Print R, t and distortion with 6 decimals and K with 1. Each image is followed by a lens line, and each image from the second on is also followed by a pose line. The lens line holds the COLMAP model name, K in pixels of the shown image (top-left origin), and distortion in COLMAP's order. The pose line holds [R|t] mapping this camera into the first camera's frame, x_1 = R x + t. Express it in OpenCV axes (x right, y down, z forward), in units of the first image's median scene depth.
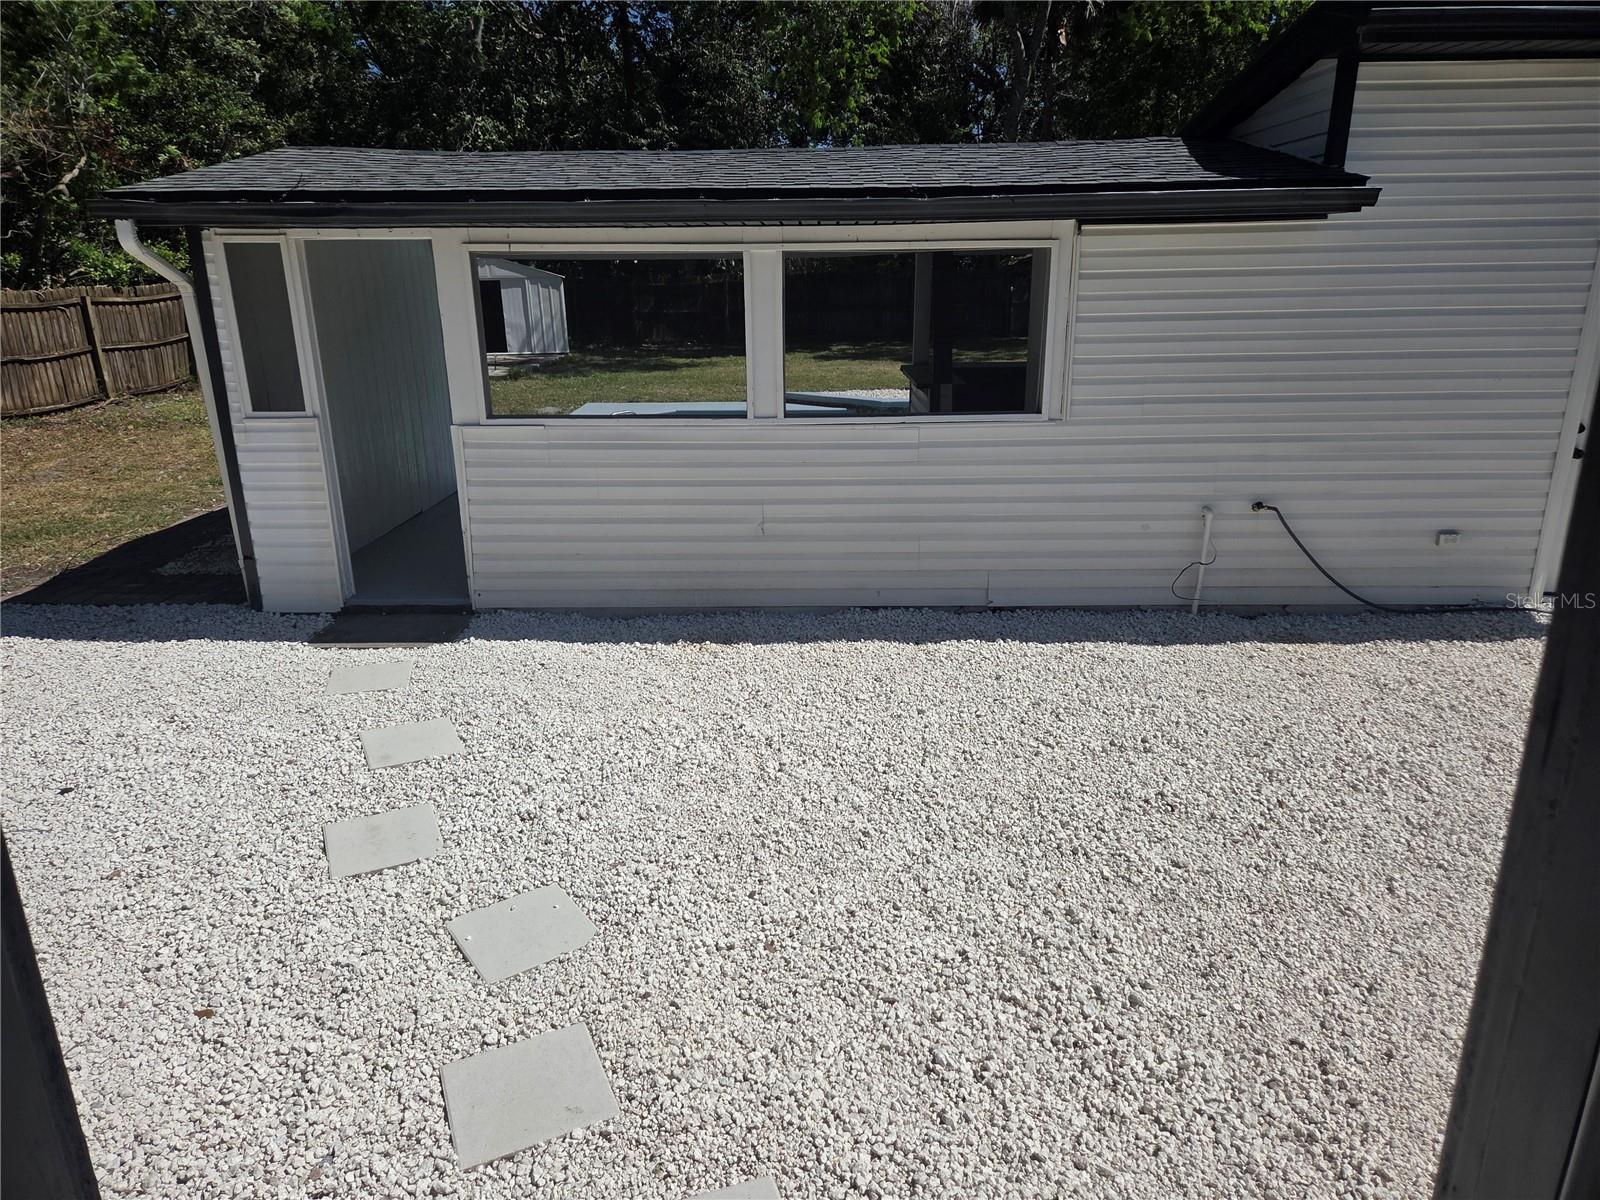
lens RADIAL K [[1075.9, 0, 790.3], [0, 1075.9, 586.2], [0, 0, 1]] dist [0.059340, -0.049726]
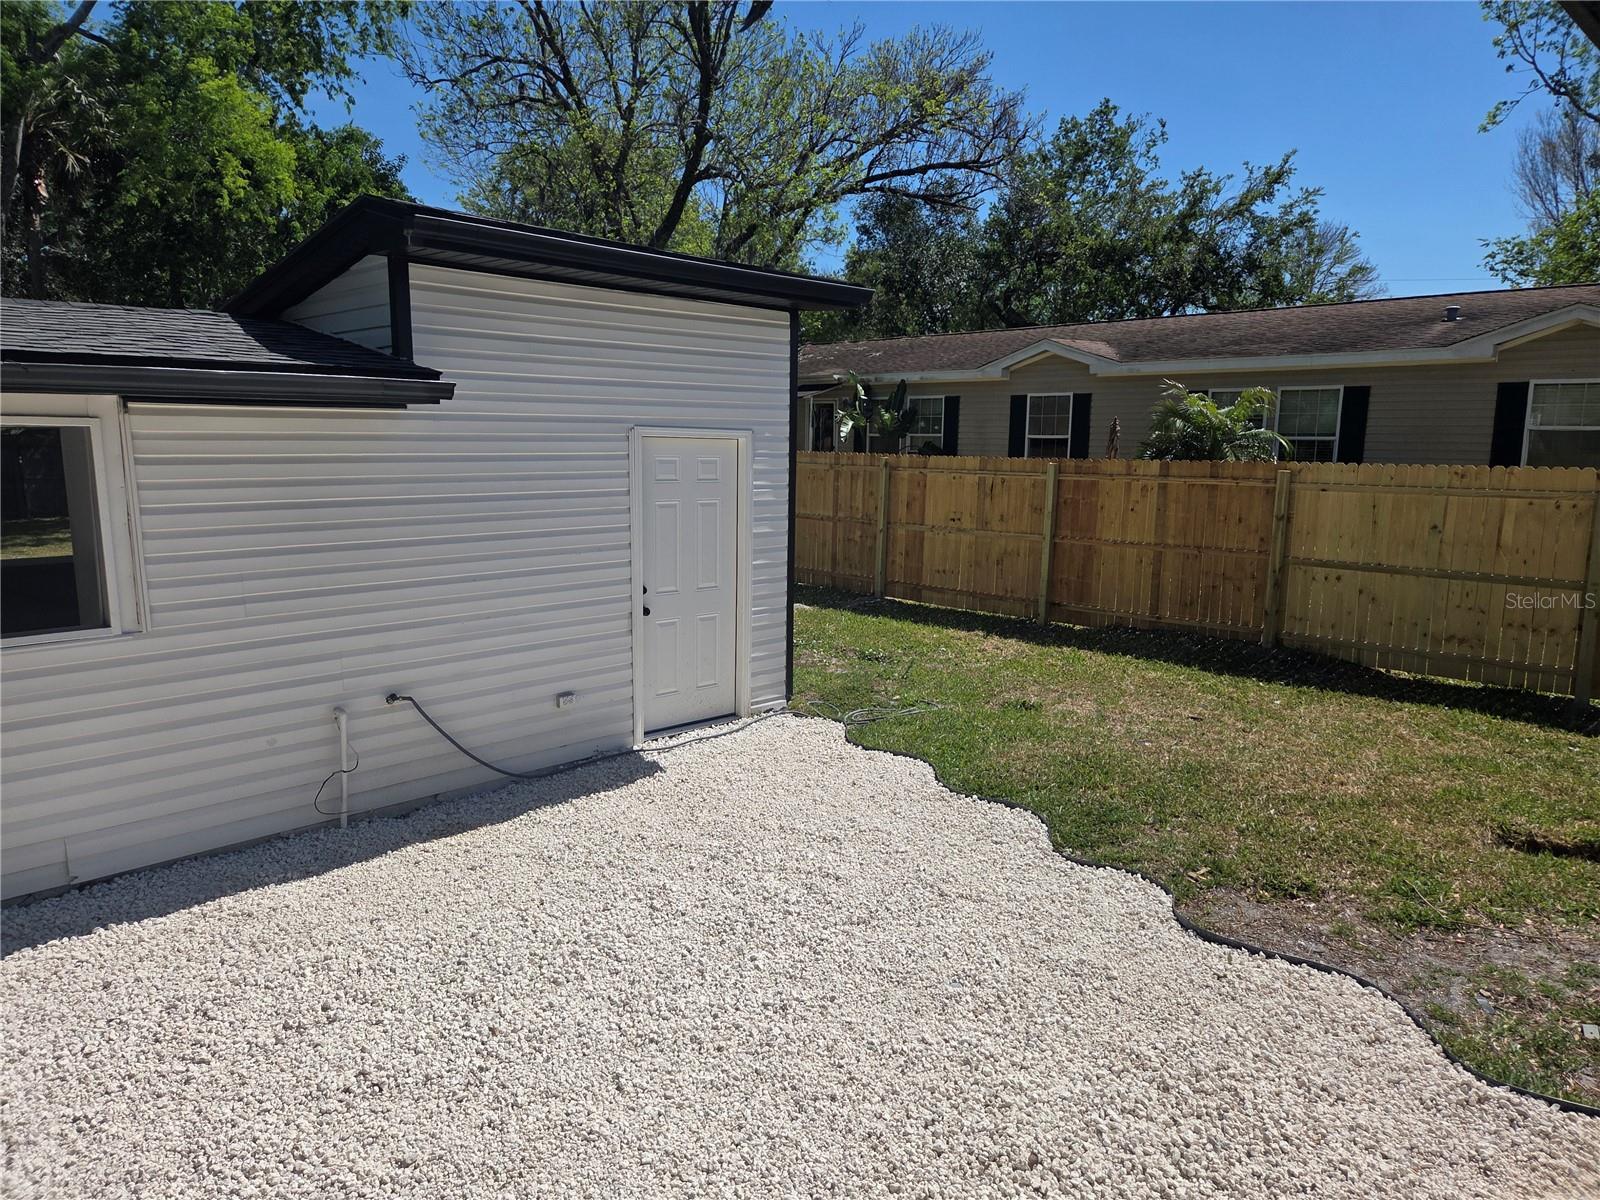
lens RADIAL K [[1065.8, 0, 797.6], [0, 1065.8, 608.7], [0, 0, 1]] dist [0.060103, -0.053331]
pose [[0.686800, -0.100950, 0.719802, 0.006902], [0.193364, 0.979998, -0.047058, -0.040130], [-0.700654, 0.171503, 0.692582, 0.093803]]
